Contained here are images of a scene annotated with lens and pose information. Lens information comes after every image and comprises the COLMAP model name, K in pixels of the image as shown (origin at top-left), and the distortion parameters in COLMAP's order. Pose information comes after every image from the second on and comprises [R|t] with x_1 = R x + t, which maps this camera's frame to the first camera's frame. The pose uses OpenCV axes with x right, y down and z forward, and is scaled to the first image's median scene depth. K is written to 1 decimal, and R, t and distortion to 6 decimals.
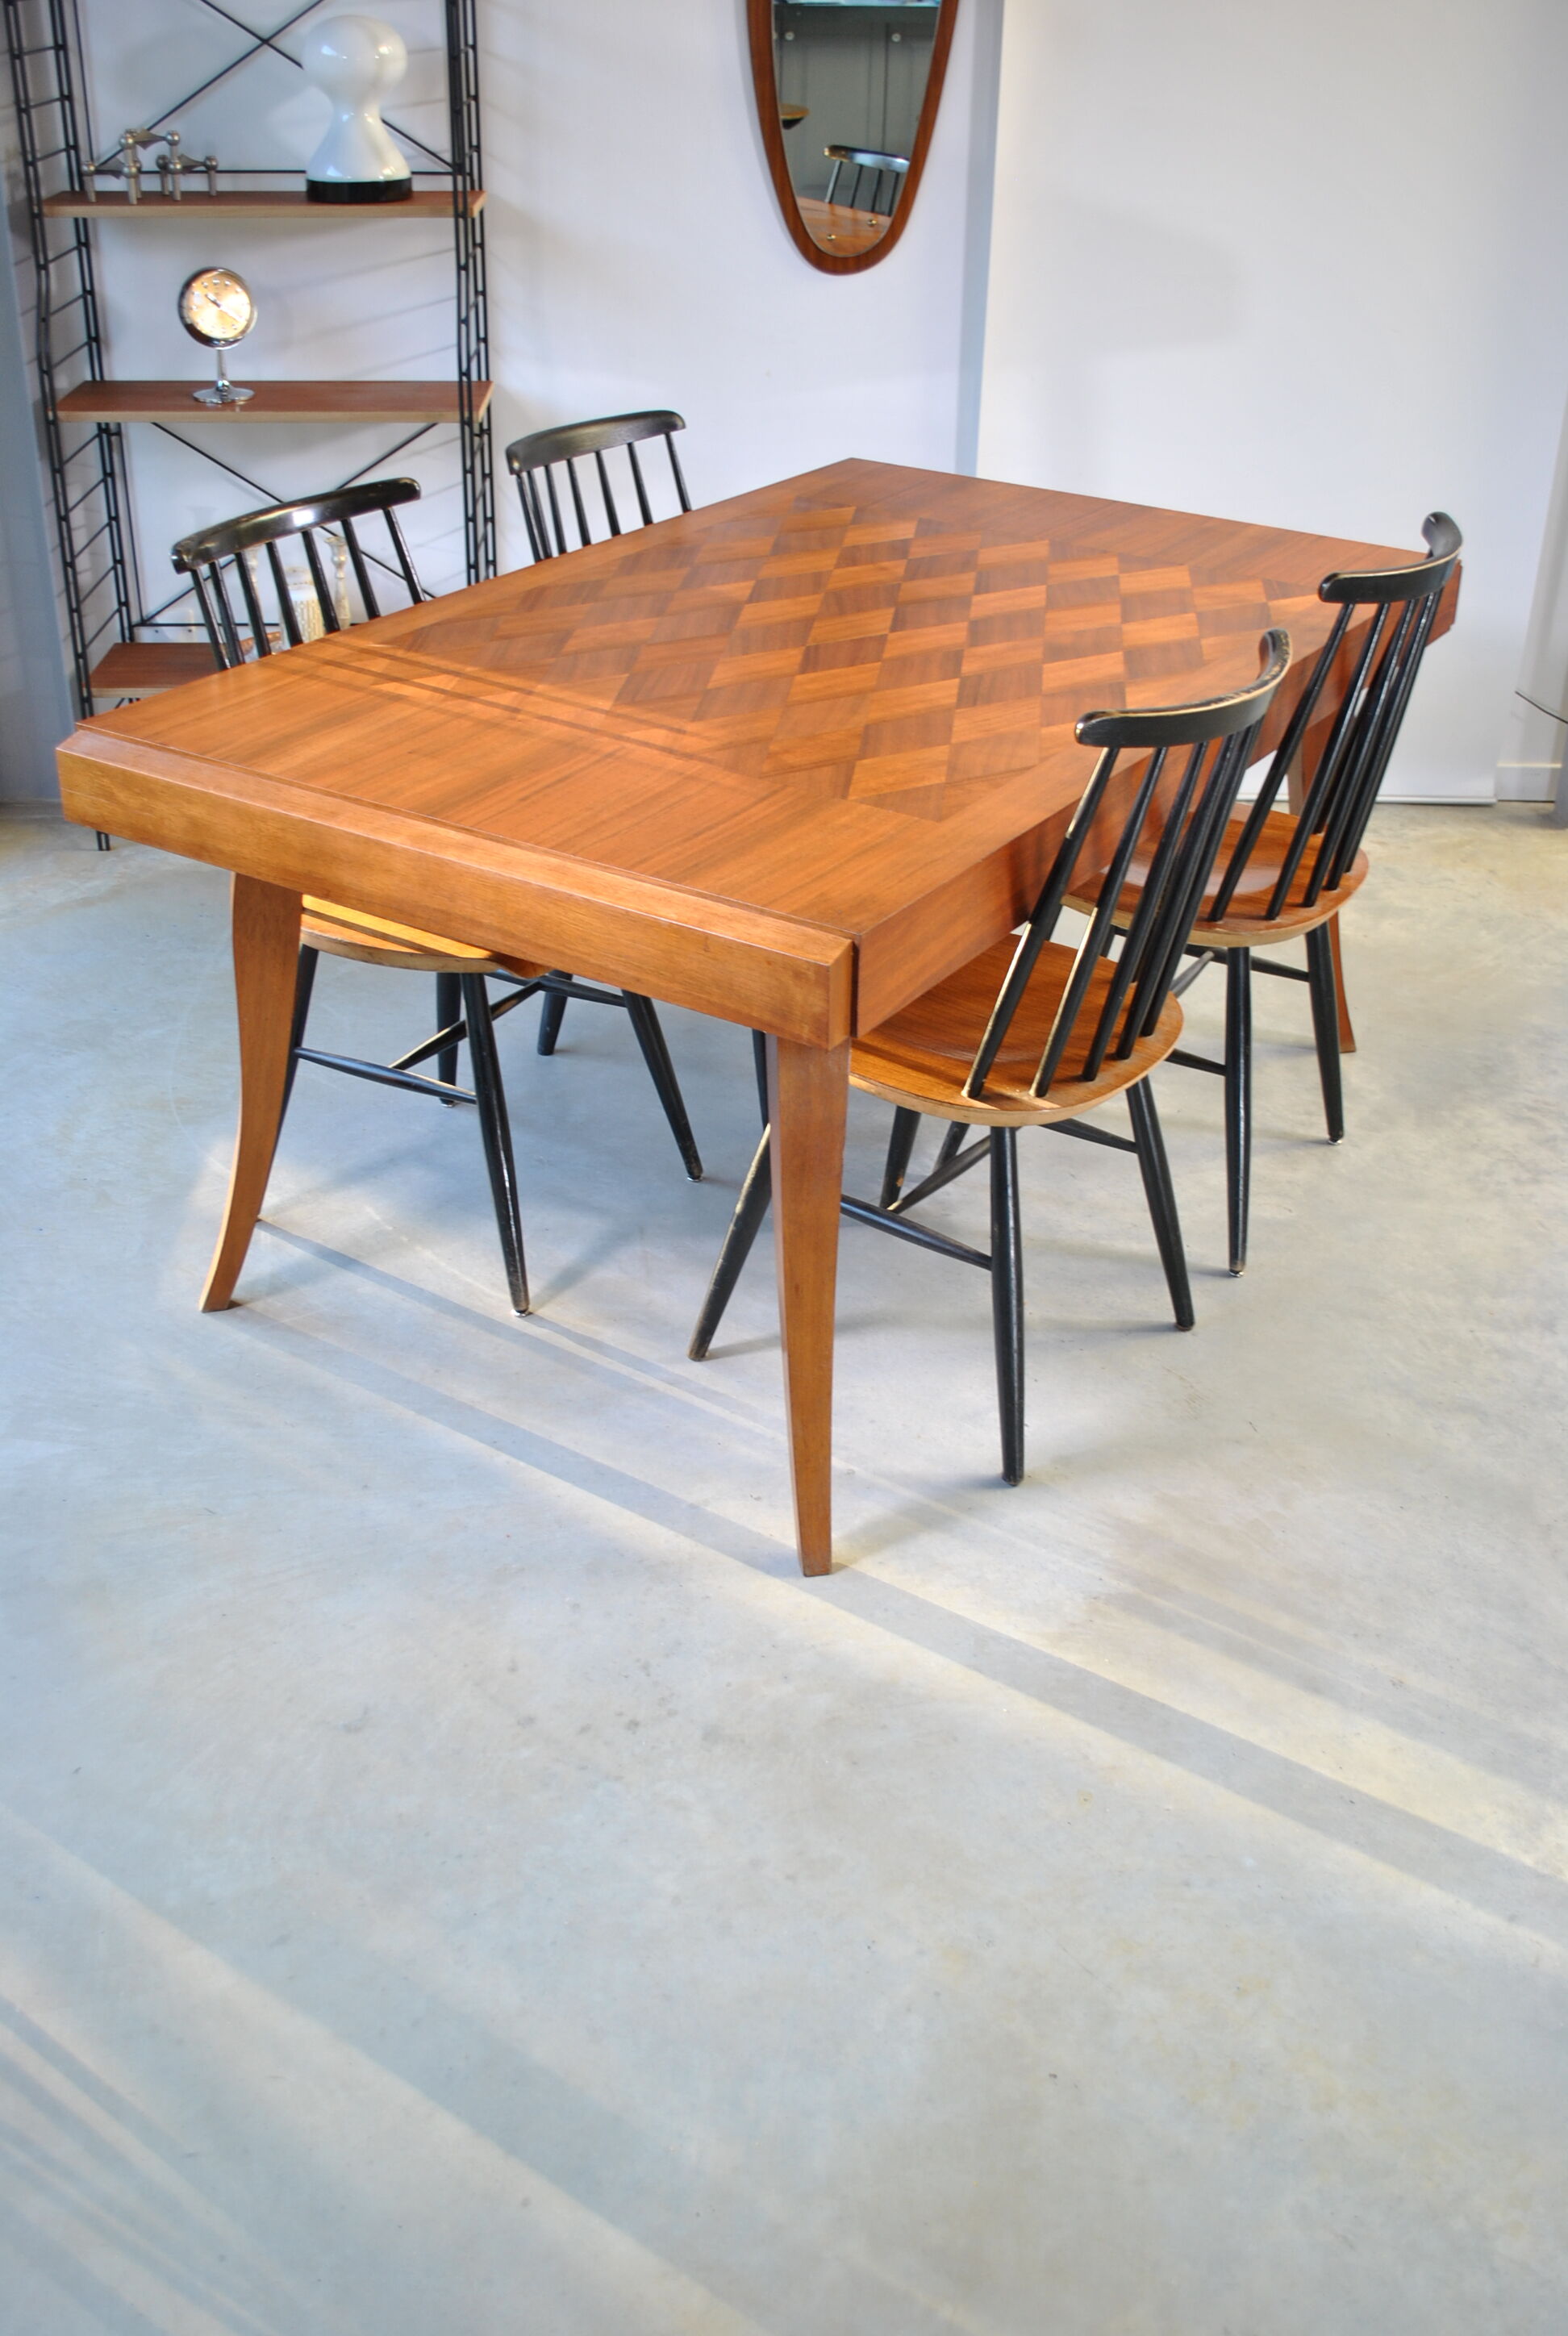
lens RADIAL K [[2311.6, 0, 763.5], [0, 2311.6, 1095.3], [0, 0, 1]] dist [-0.060193, -0.001685]
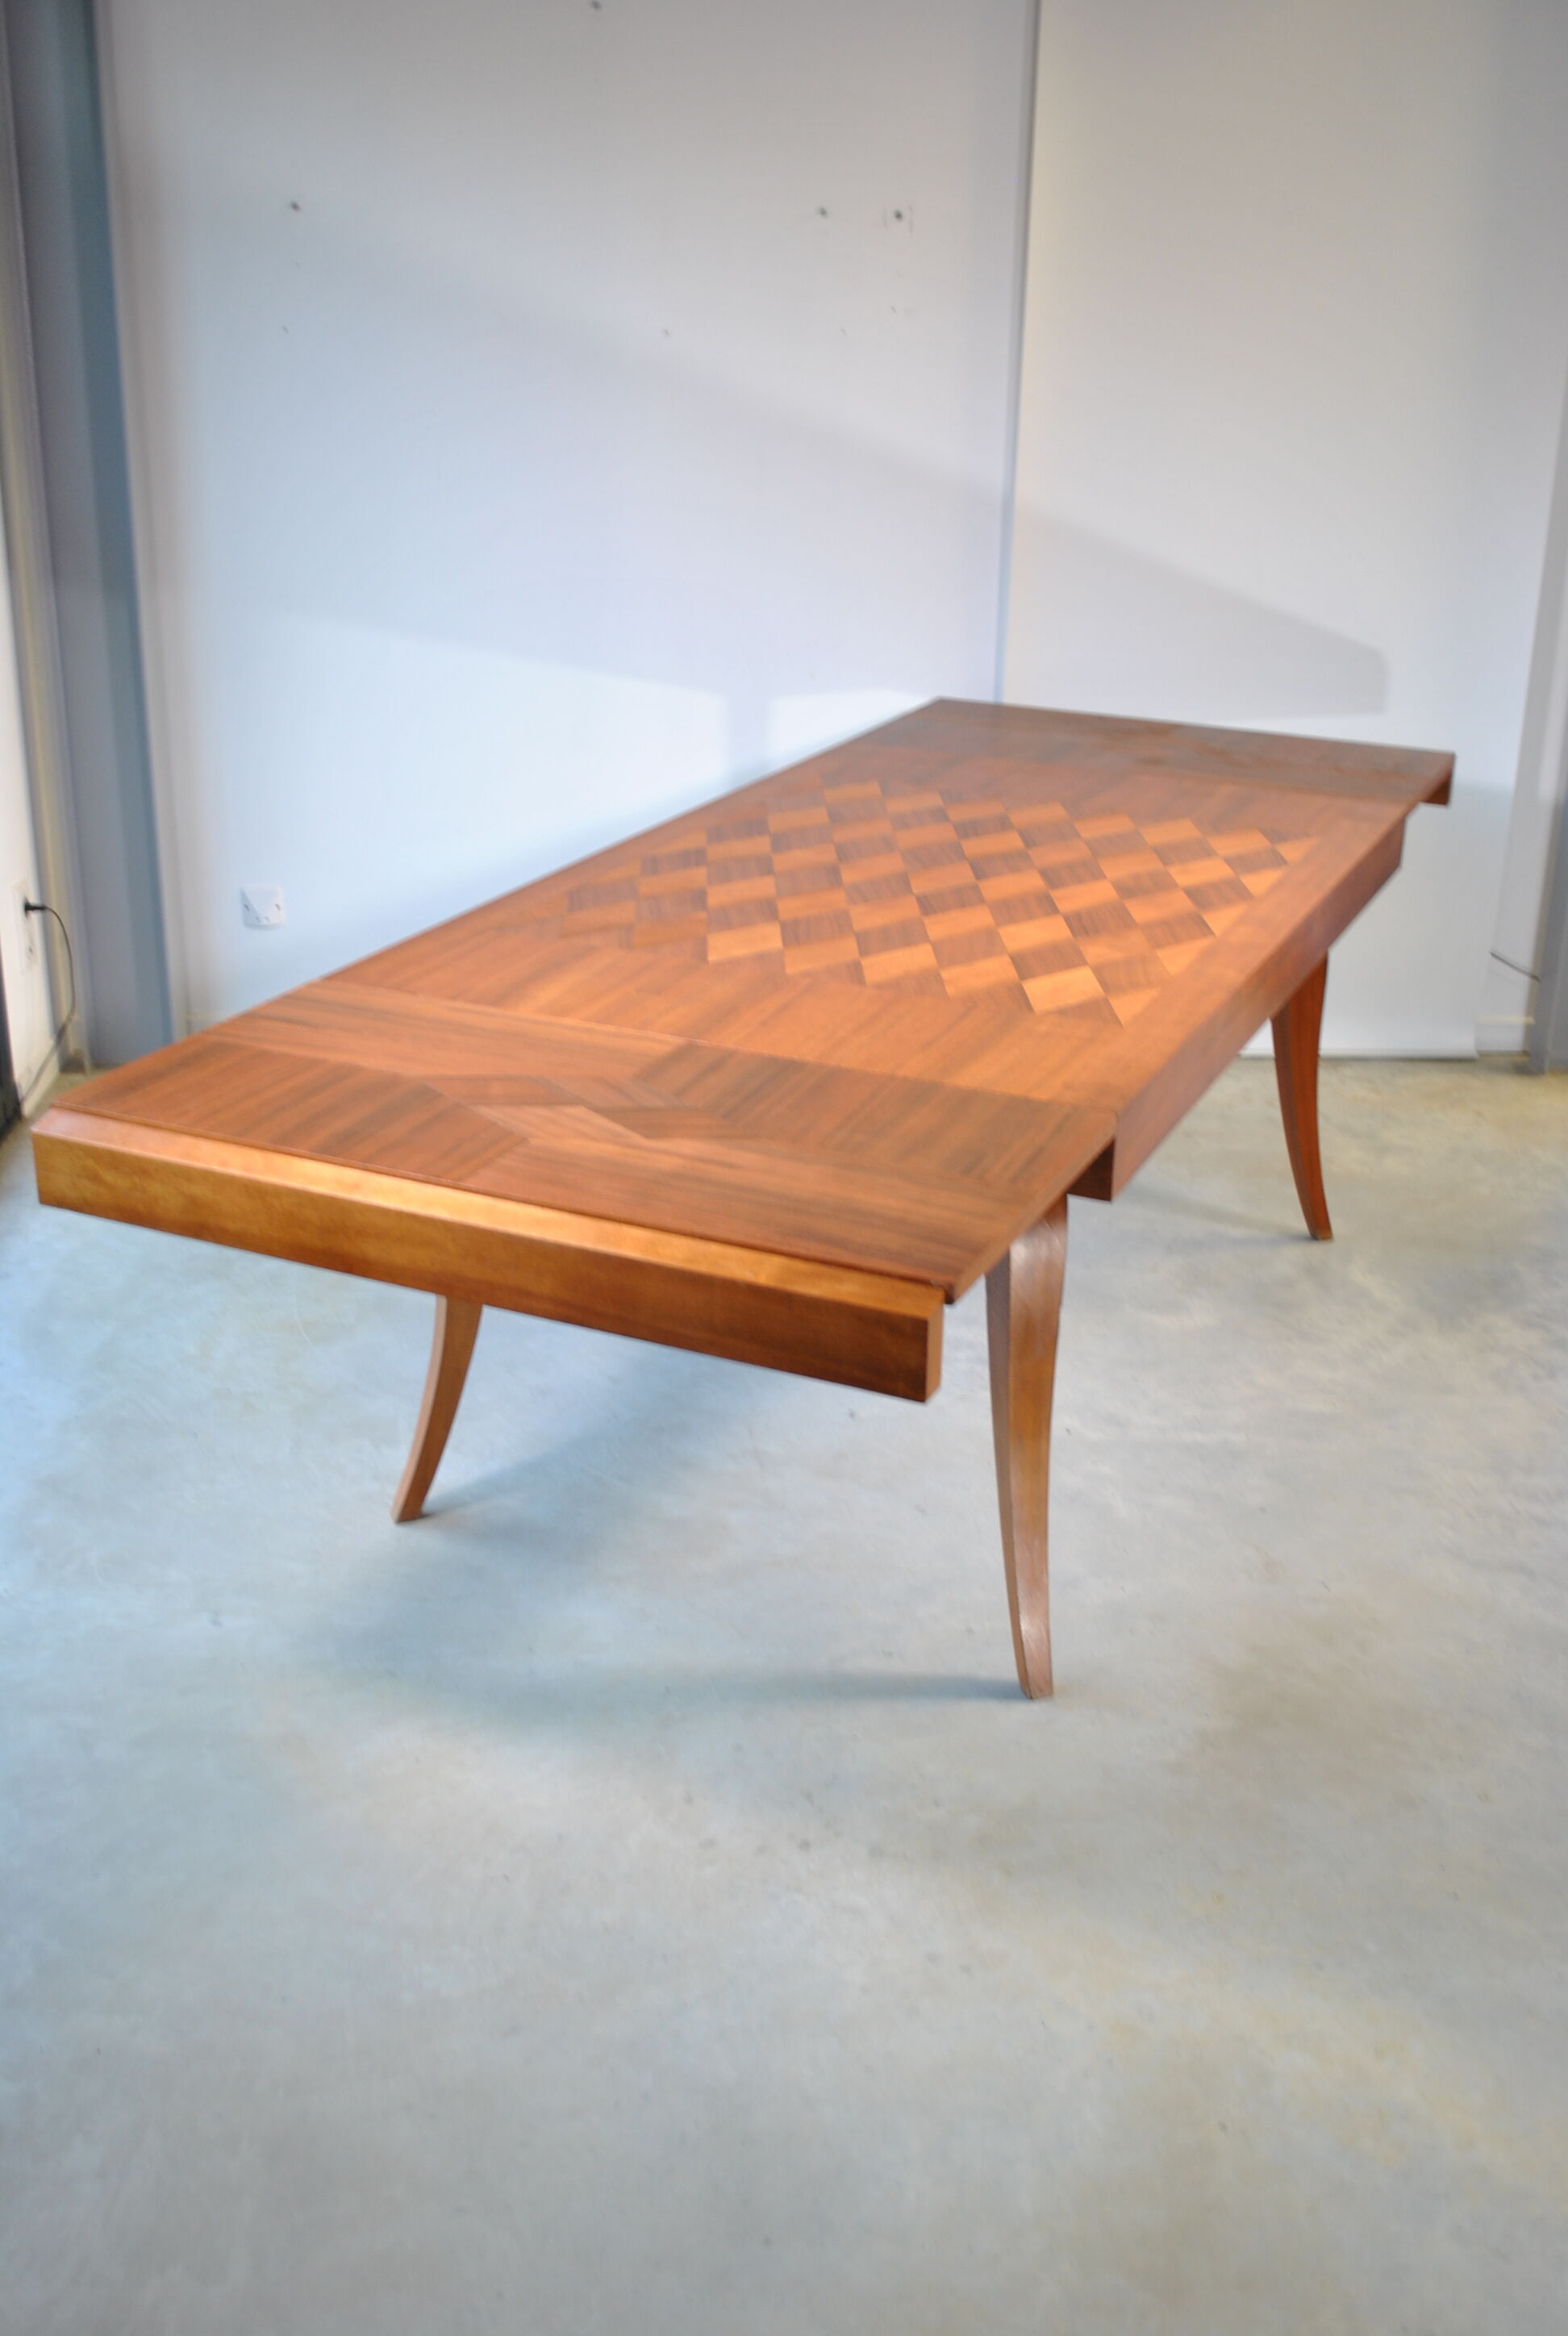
lens RADIAL K [[2311.6, 0, 763.5], [0, 2311.6, 1095.3], [0, 0, 1]] dist [-0.060193, -0.001685]
pose [[0.989258, -0.050210, 0.137283, -0.226294], [0.067588, 0.989851, -0.125006, 0.043433], [-0.129614, 0.132941, 0.982612, -0.107536]]
